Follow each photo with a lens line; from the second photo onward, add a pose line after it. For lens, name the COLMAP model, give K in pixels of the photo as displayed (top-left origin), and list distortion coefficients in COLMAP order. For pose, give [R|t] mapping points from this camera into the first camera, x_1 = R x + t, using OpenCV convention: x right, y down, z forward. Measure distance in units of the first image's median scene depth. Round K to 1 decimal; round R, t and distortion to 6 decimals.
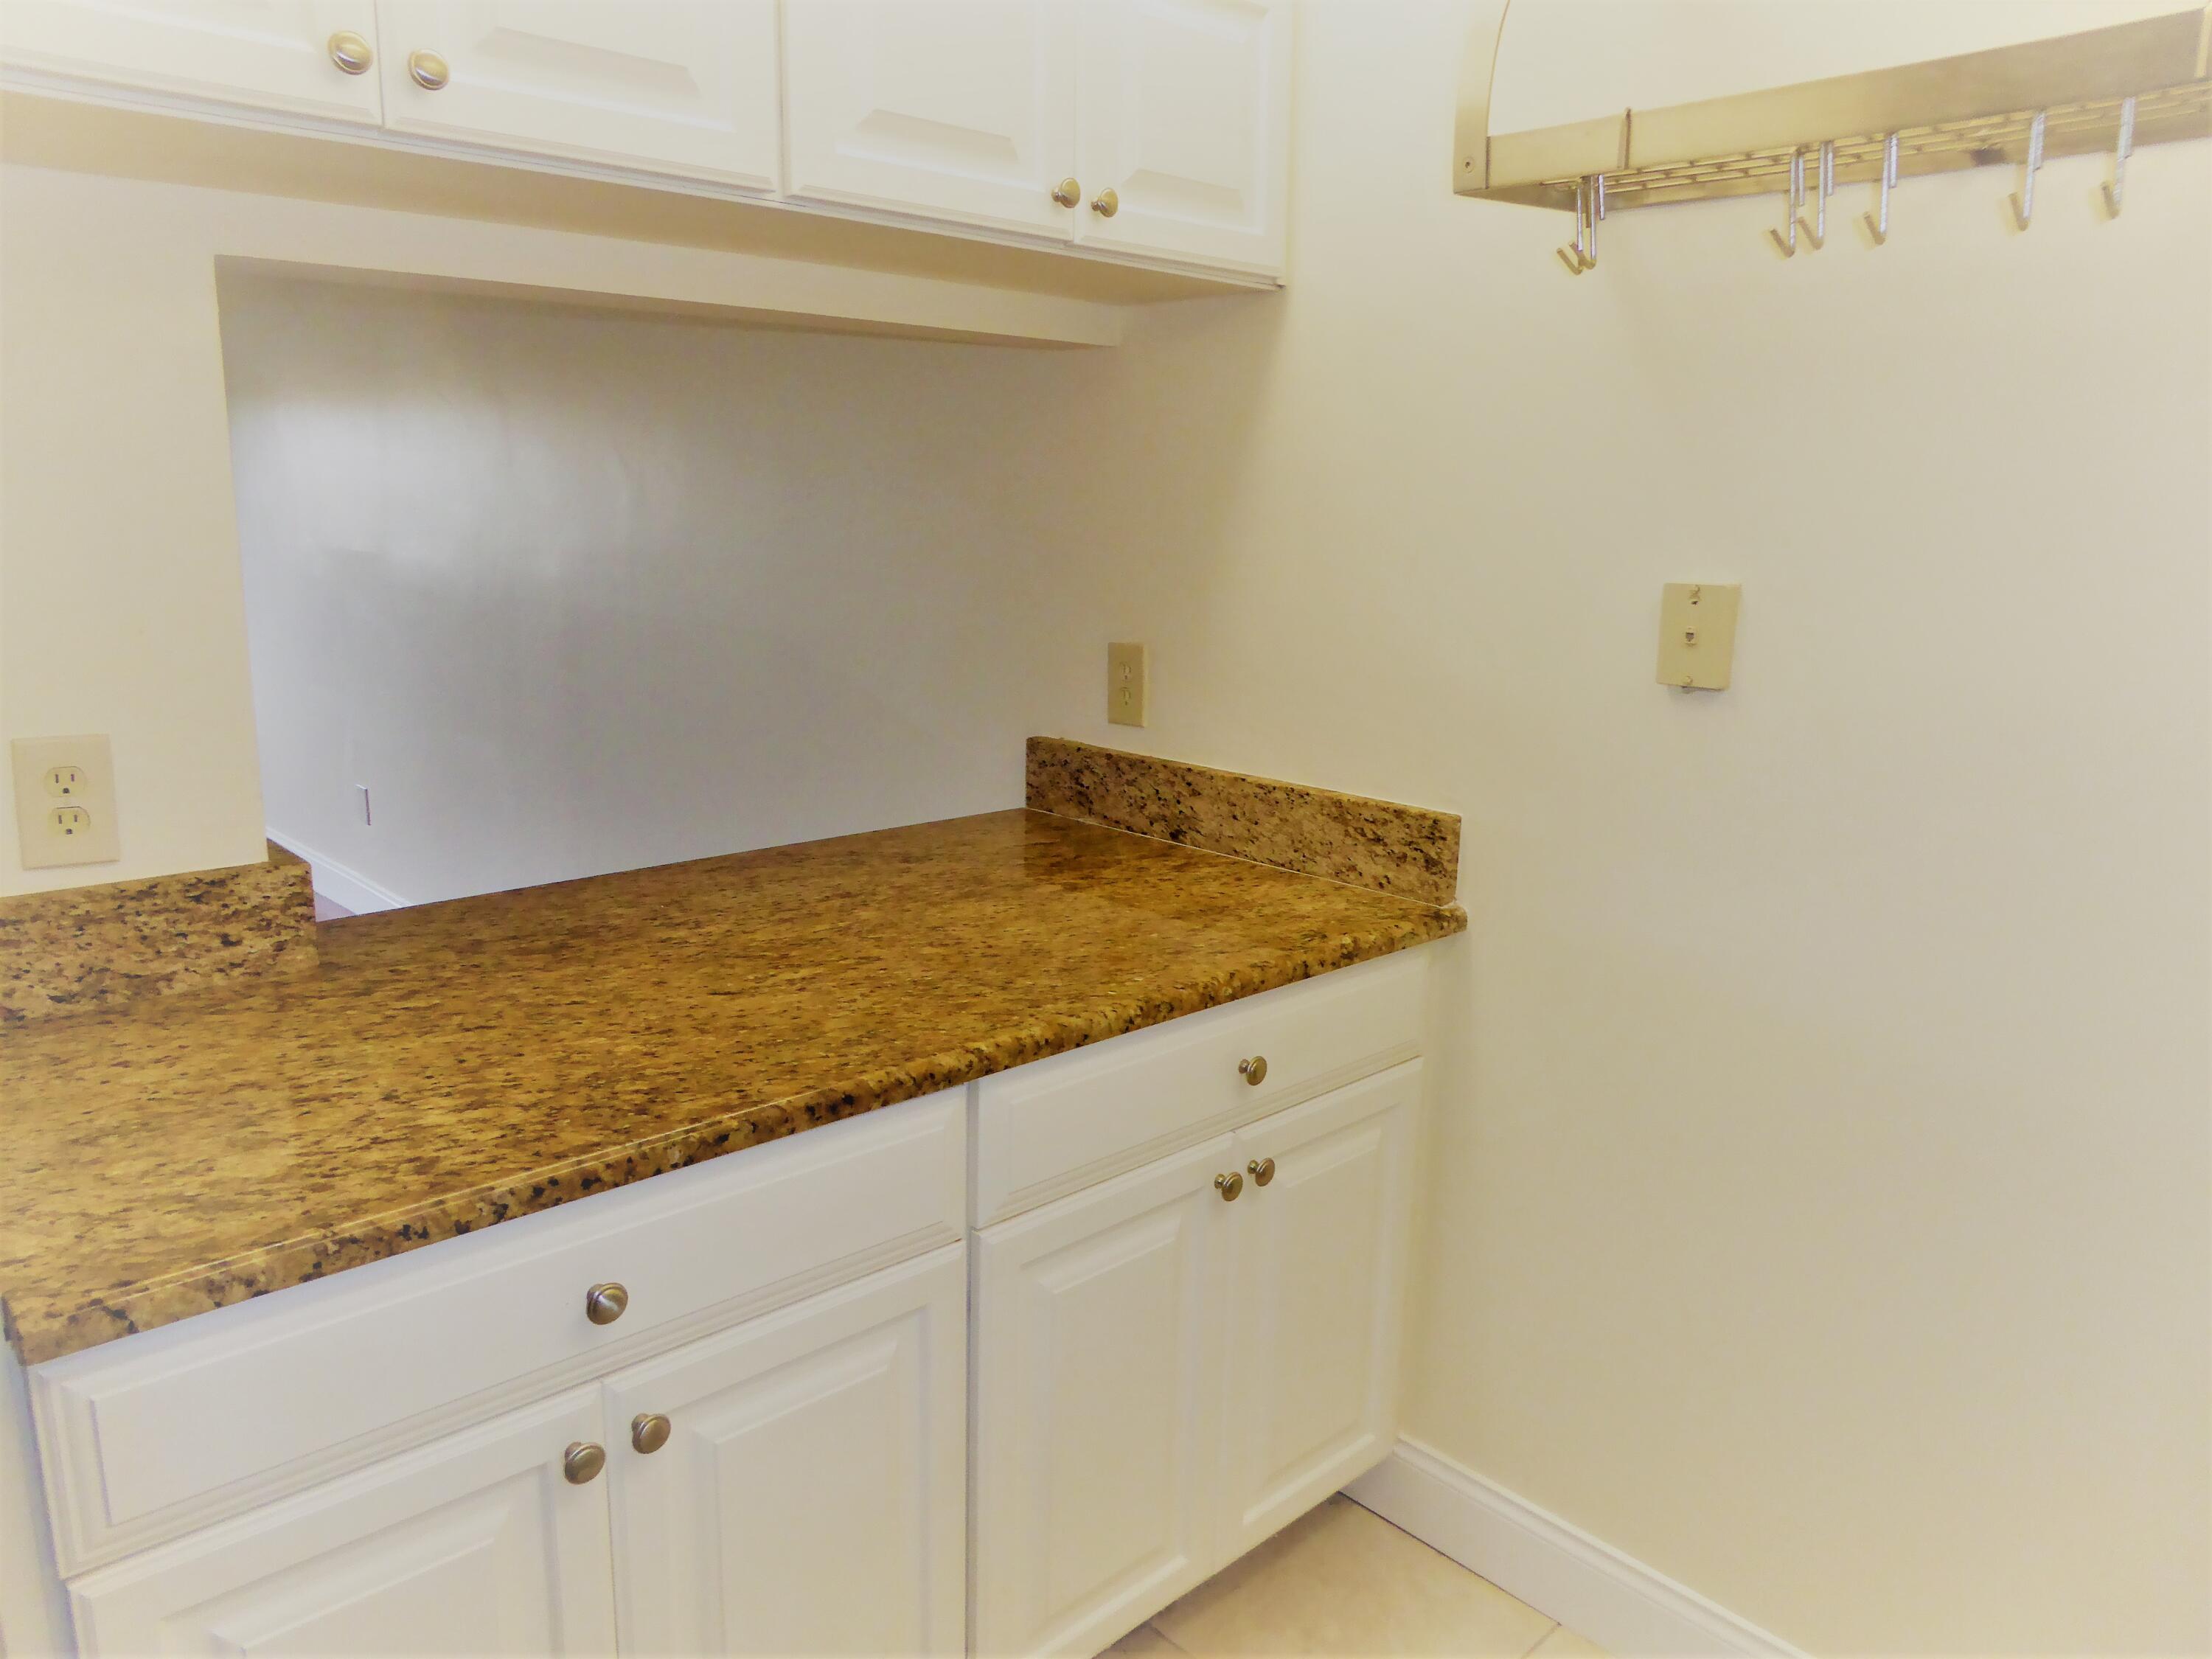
lens RADIAL K [[1561.5, 0, 1110.5], [0, 1561.5, 820.9], [0, 0, 1]] dist [-0.053128, 0.035477]
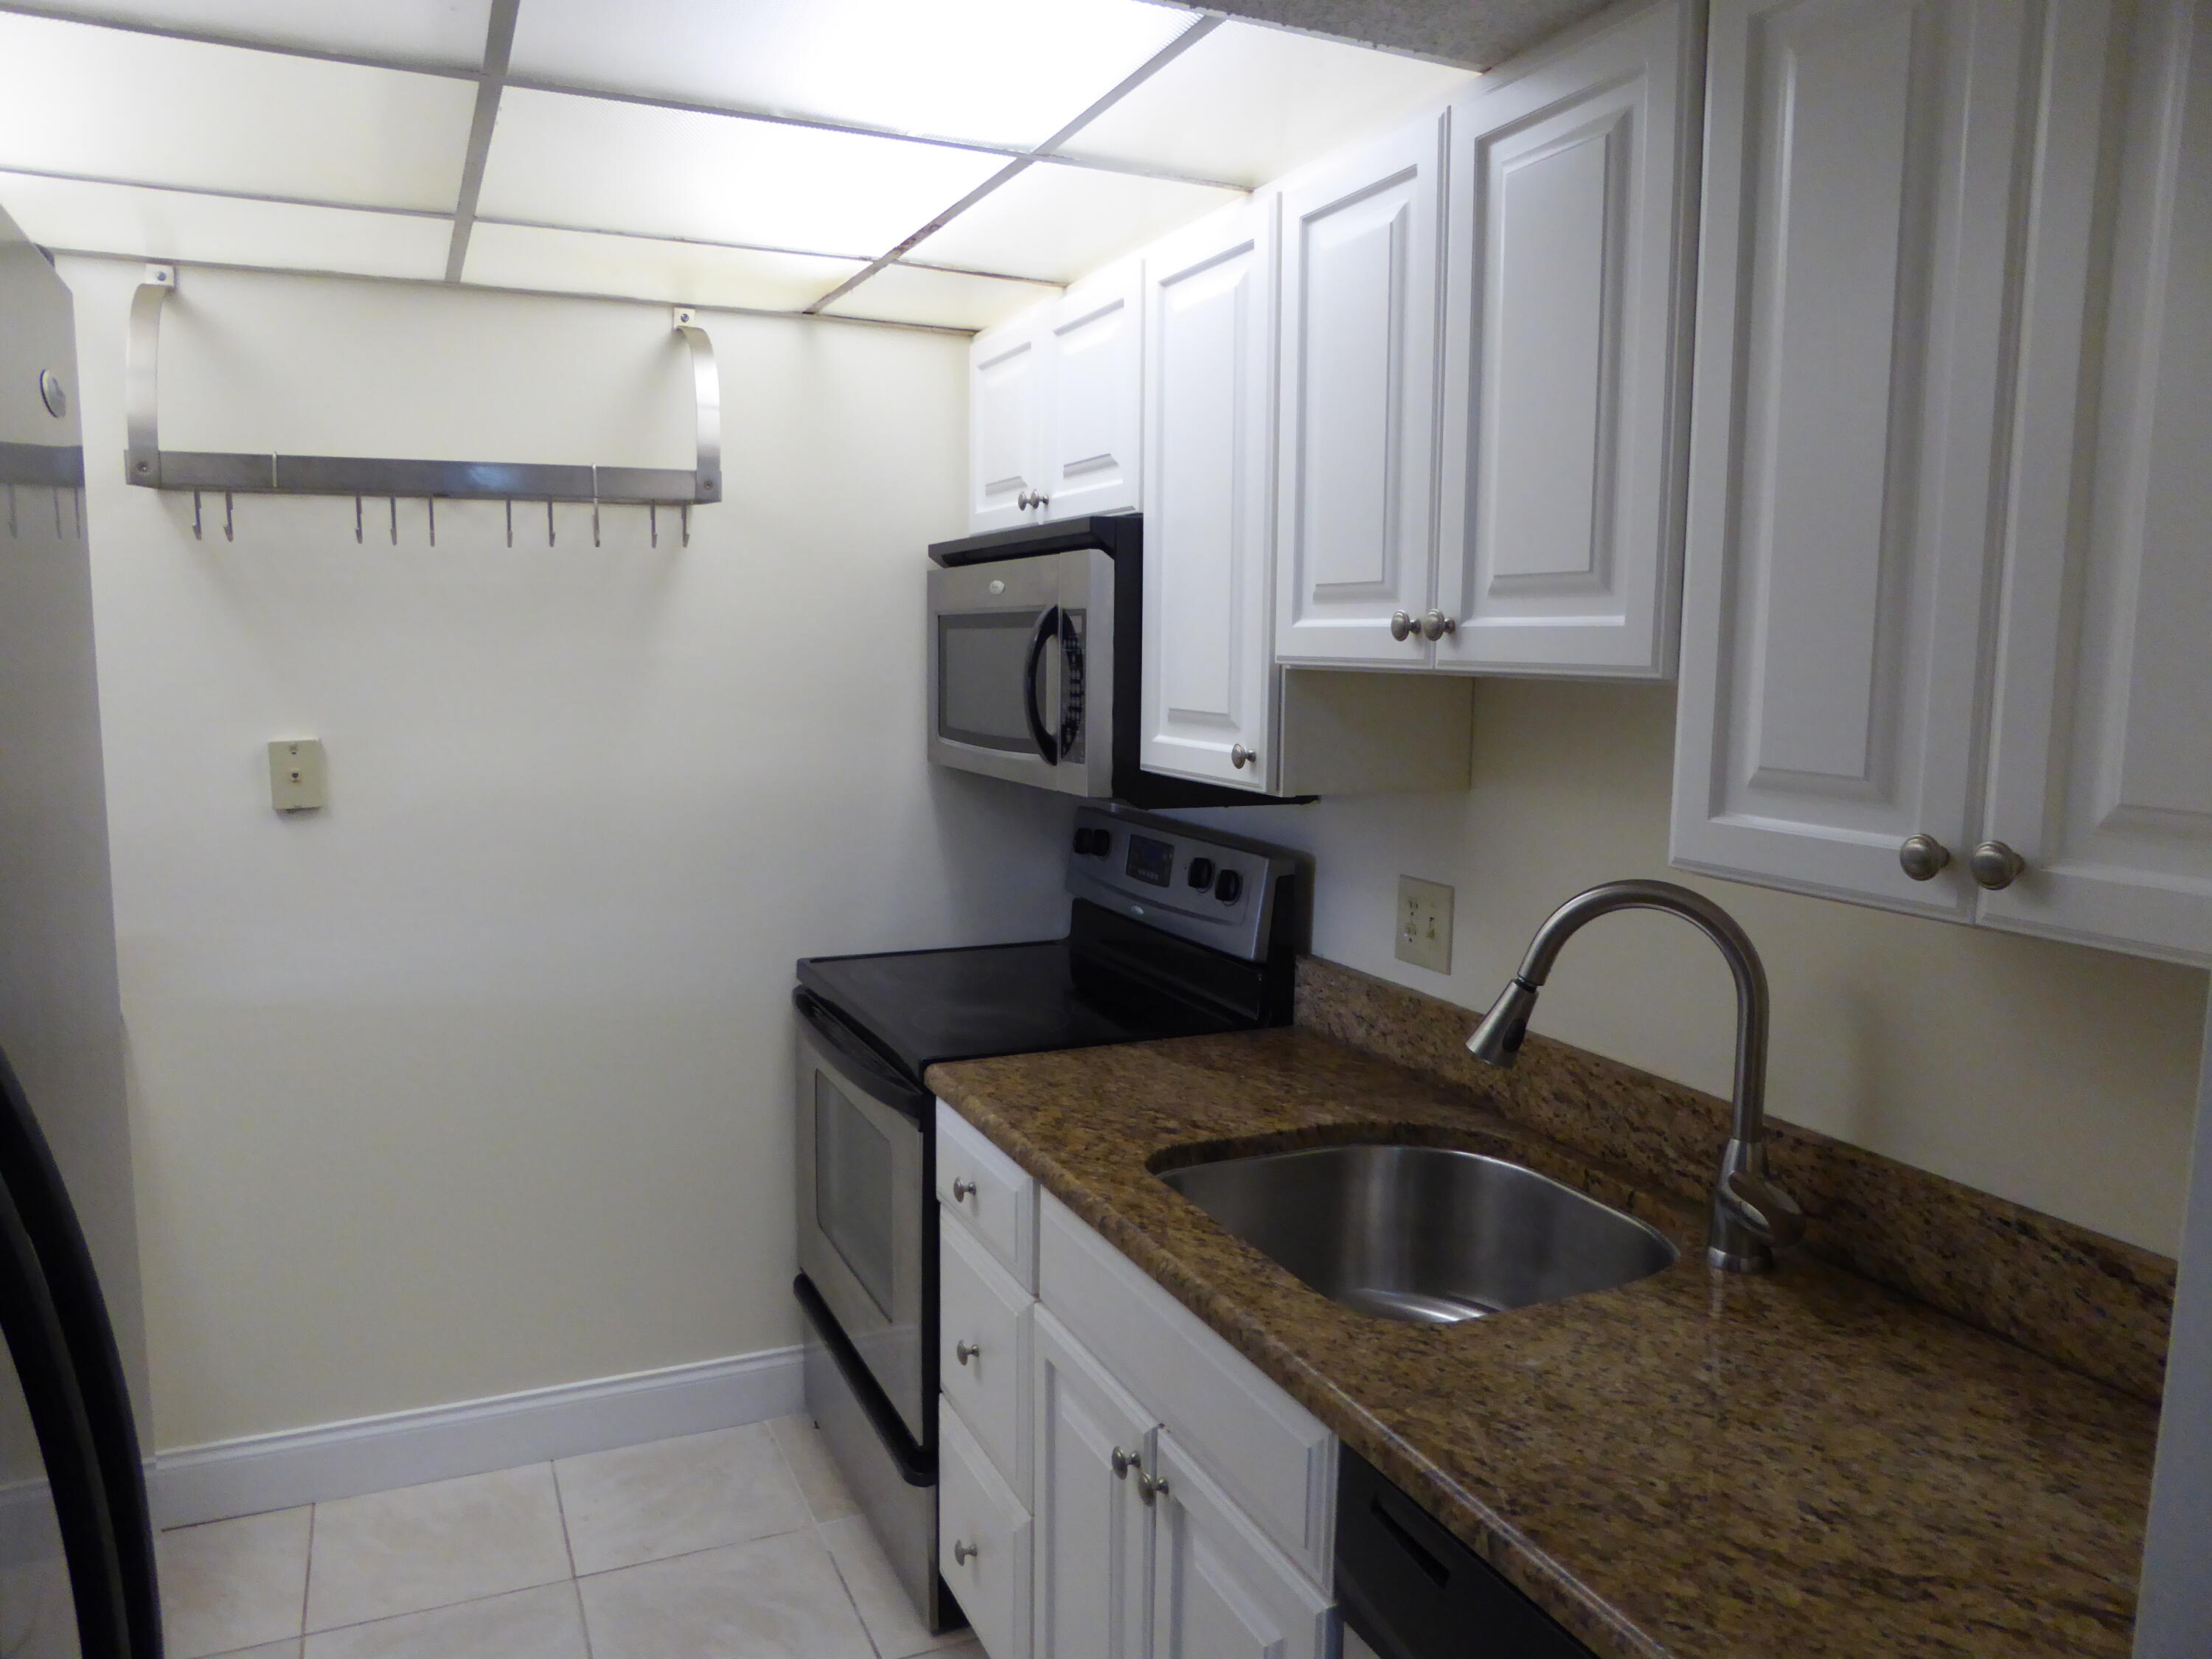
lens RADIAL K [[1561.5, 0, 1100.3], [0, 1561.5, 820.6], [0, 0, 1]] dist [-0.053128, 0.035477]
pose [[0.335016, -0.131190, 0.933034, -0.851970], [0.197296, 0.978074, 0.066682, -0.025358], [-0.921324, 0.161744, 0.353554, -0.266083]]
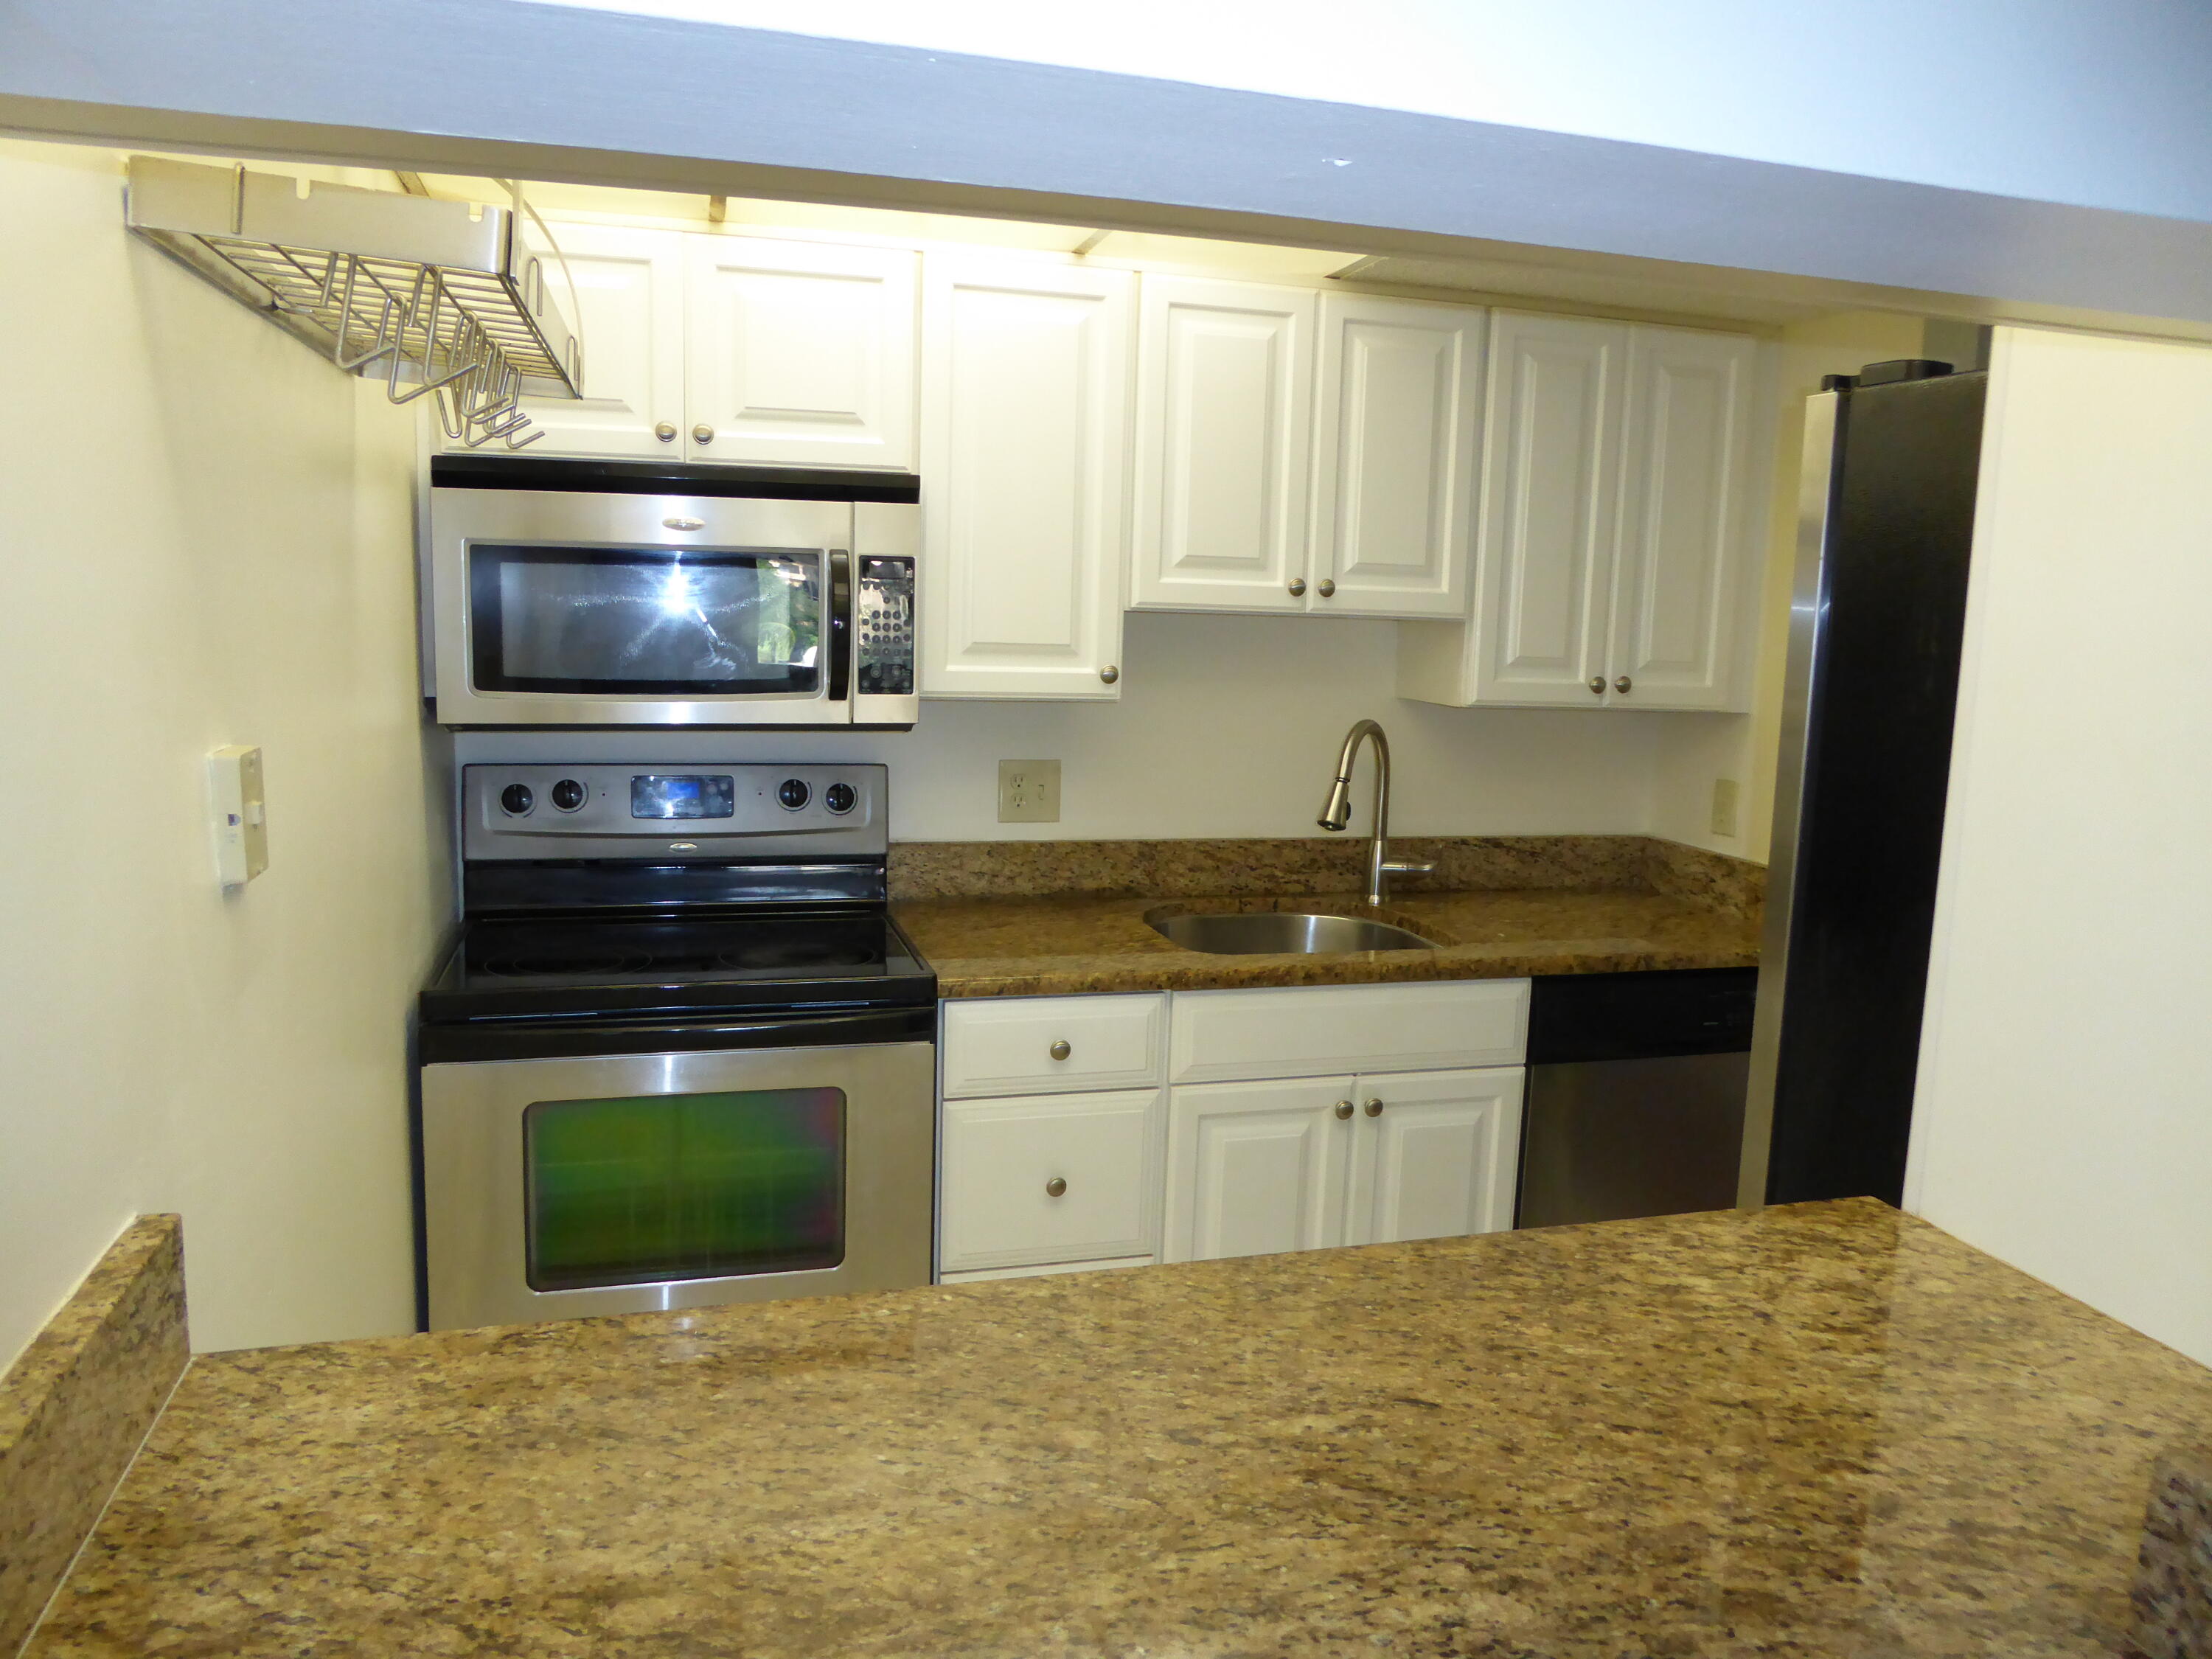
lens RADIAL K [[1561.5, 0, 1111.7], [0, 1561.5, 845.9], [0, 0, 1]] dist [-0.053128, 0.035477]
pose [[-0.883447, -0.121237, 0.452574, -0.432505], [0.046505, 0.938481, 0.342184, -0.400595], [-0.466218, 0.323348, -0.823460, 1.636079]]
